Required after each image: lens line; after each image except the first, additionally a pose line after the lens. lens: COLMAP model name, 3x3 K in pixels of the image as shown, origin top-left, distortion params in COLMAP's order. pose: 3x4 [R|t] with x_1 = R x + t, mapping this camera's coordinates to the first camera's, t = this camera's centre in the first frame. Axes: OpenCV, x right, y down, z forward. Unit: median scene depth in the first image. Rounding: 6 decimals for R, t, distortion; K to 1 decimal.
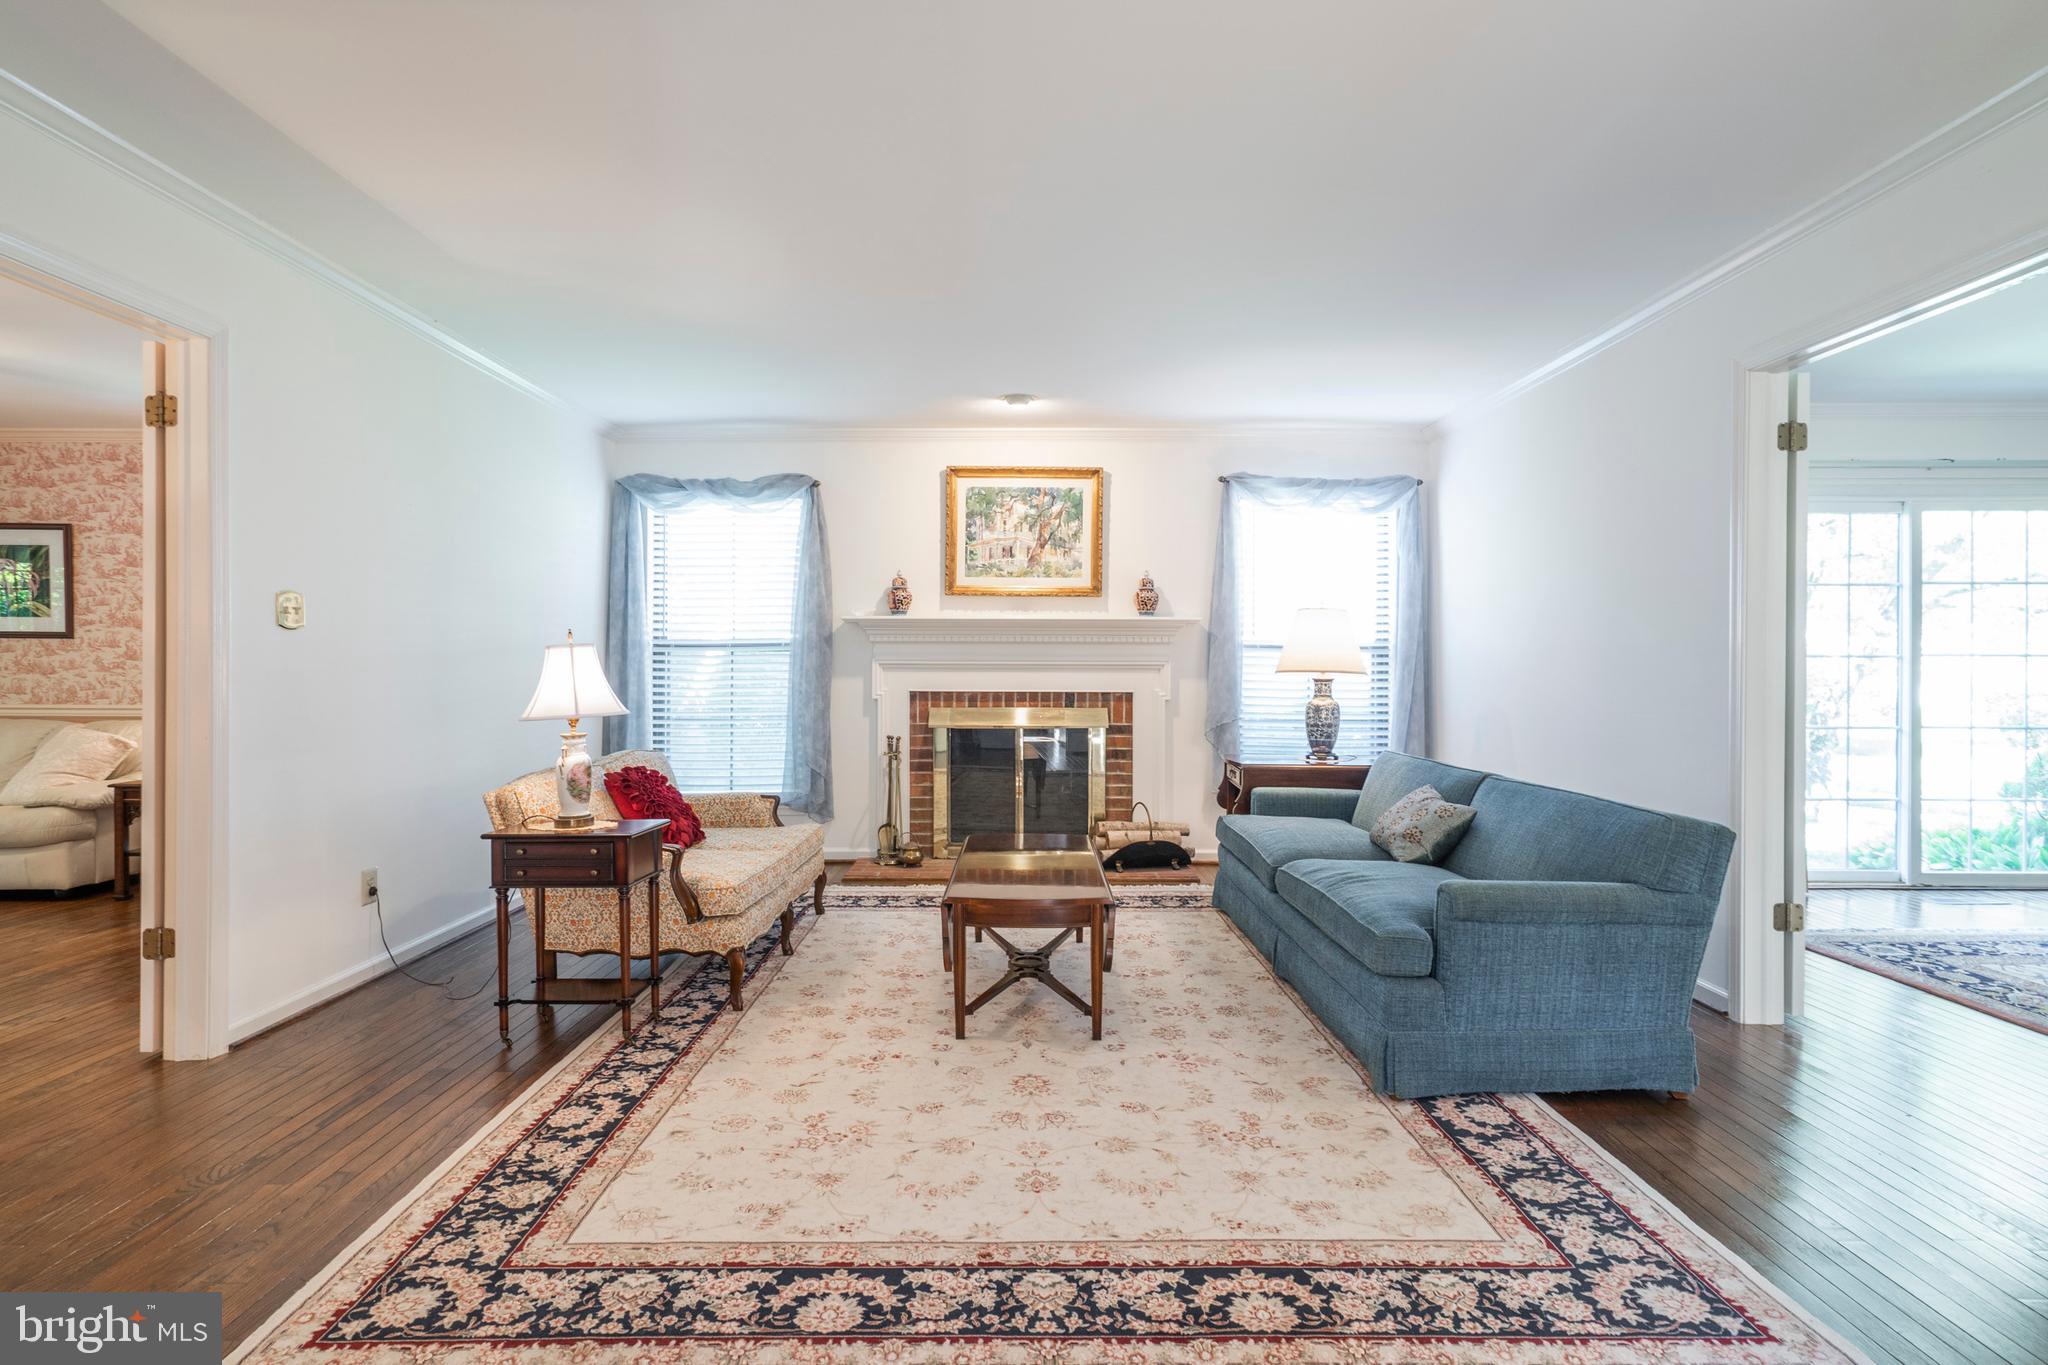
lens RADIAL K [[1034.5, 0, 1018.6], [0, 1034.5, 680.1], [0, 0, 1]] dist [-0.001971, 0.001897]
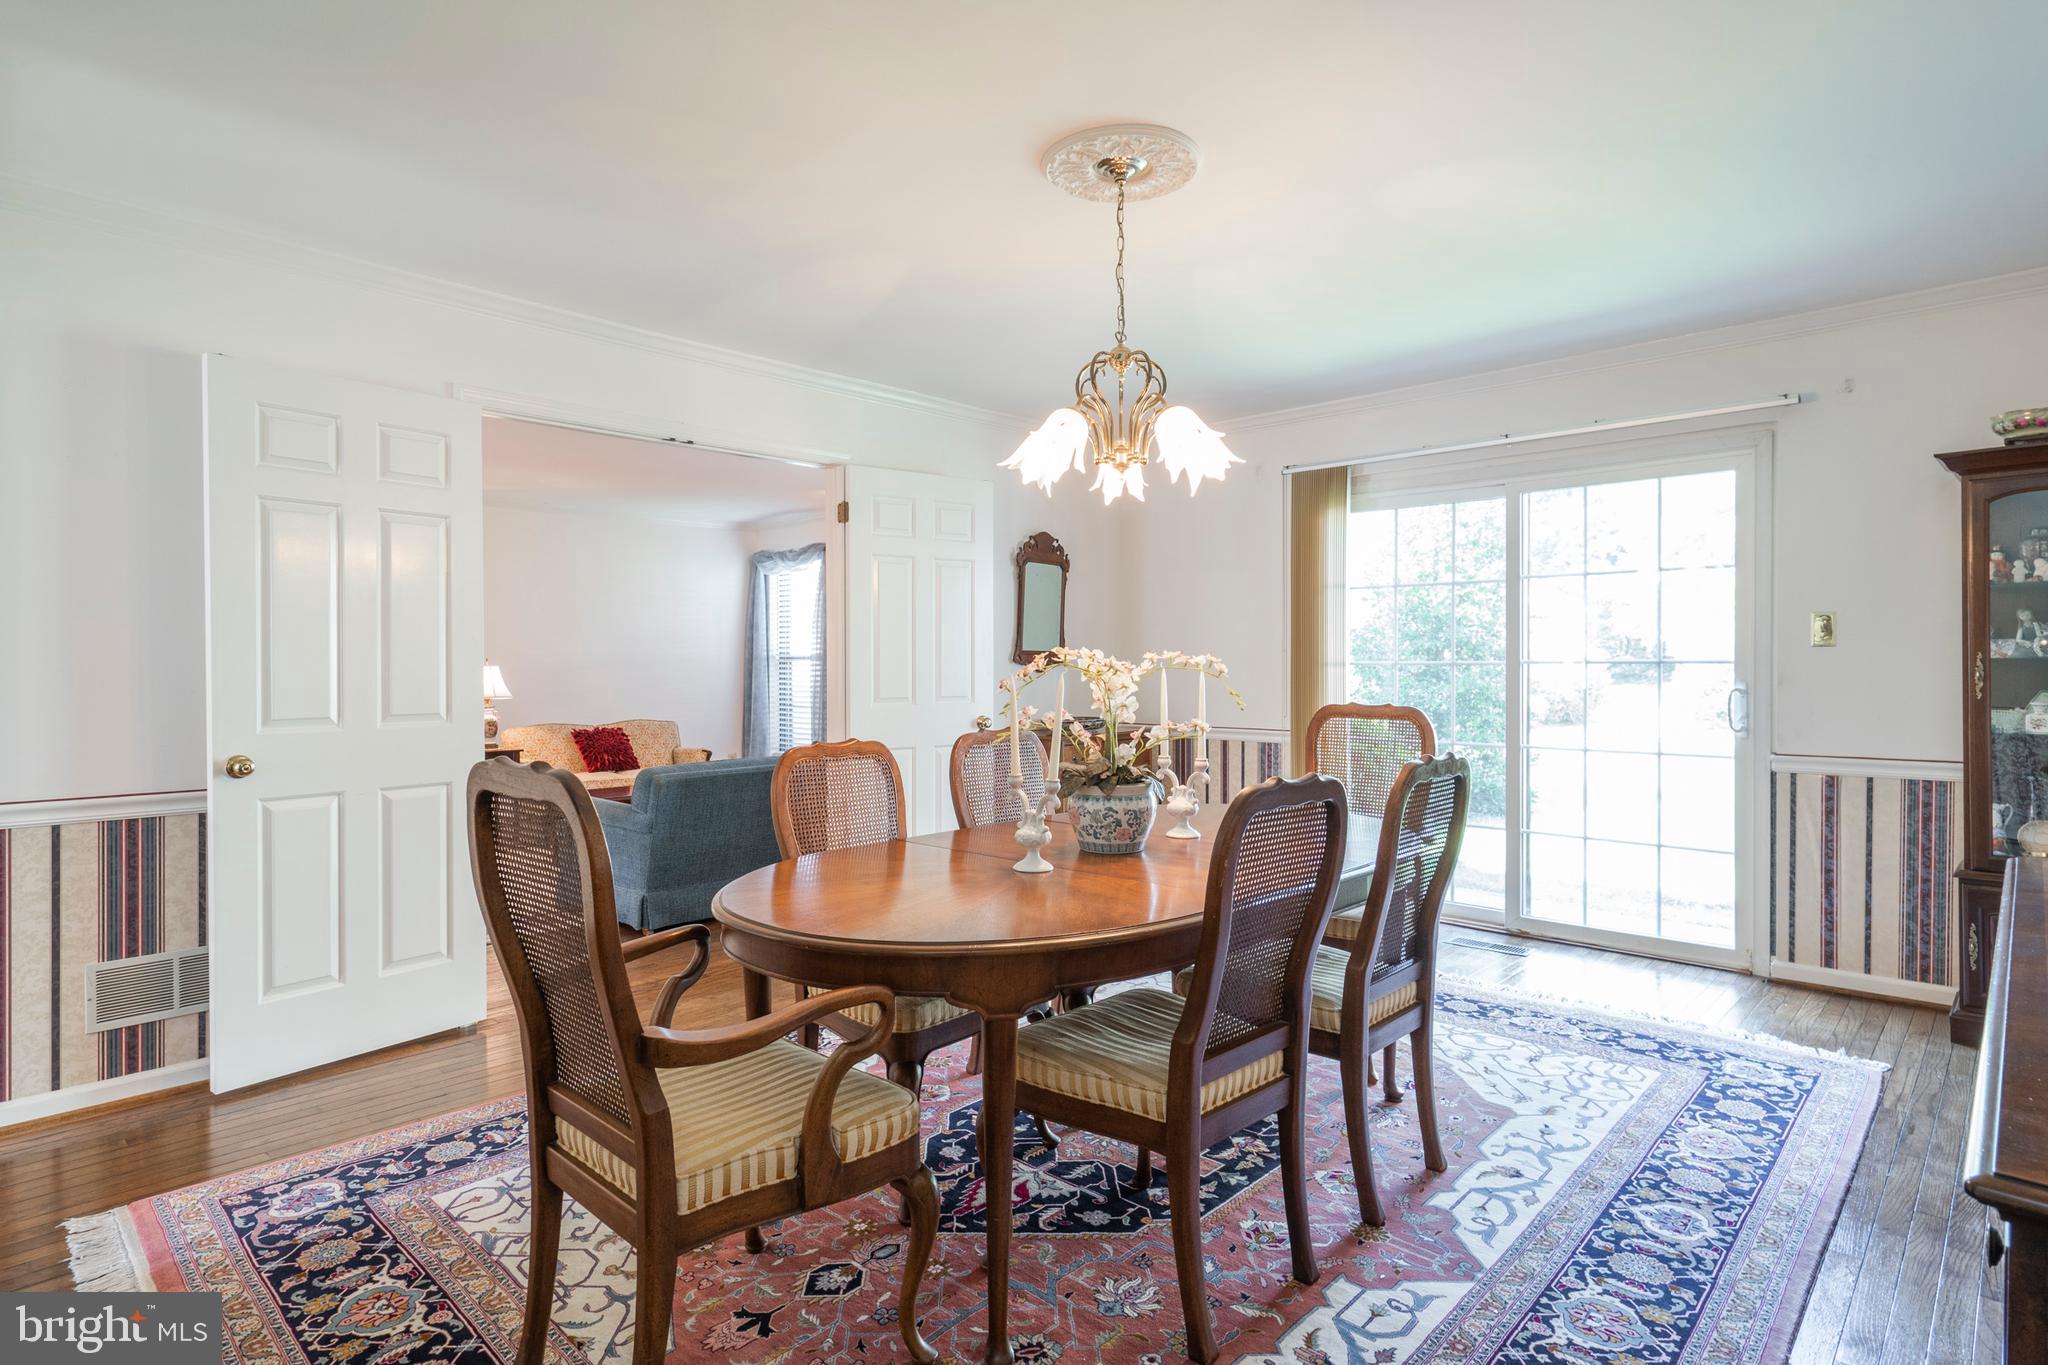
lens RADIAL K [[1034.5, 0, 1021.9], [0, 1034.5, 673.7], [0, 0, 1]] dist [-0.001971, 0.001897]
pose [[0.744521, 0.002755, -0.667594, 1.126423], [0.000494, 0.999989, 0.004678, -0.018442], [0.667599, -0.003813, 0.744511, 0.091433]]
